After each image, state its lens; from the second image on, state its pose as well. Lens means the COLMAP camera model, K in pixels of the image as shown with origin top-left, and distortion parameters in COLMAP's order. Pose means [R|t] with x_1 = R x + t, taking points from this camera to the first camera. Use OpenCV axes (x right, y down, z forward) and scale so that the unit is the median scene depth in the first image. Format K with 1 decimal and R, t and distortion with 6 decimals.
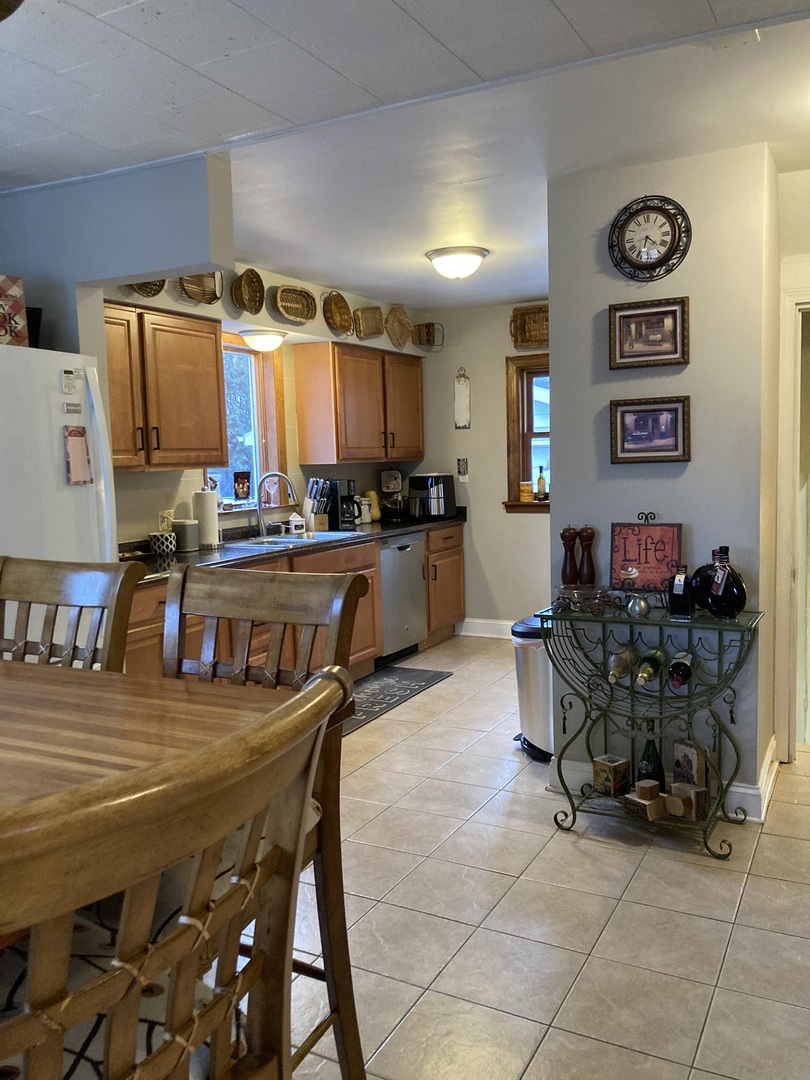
lens RADIAL K [[890.4, 0, 407.6], [0, 890.4, 537.1], [0, 0, 1]] dist [0.040981, -0.050205]
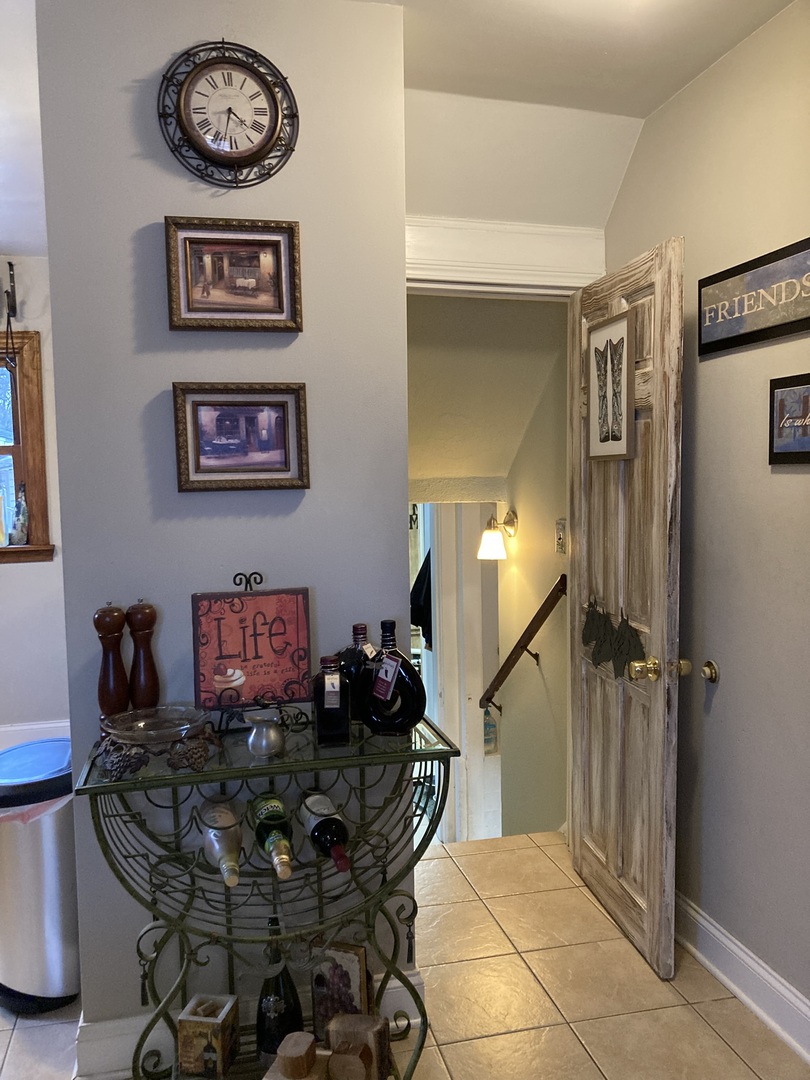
lens RADIAL K [[890.4, 0, 411.4], [0, 890.4, 534.2], [0, 0, 1]] dist [0.040981, -0.050205]
pose [[0.747623, -0.038167, 0.663025, -0.045460], [0.060503, 0.998110, -0.010766, -0.040009], [-0.661361, 0.048164, 0.748520, 0.475386]]
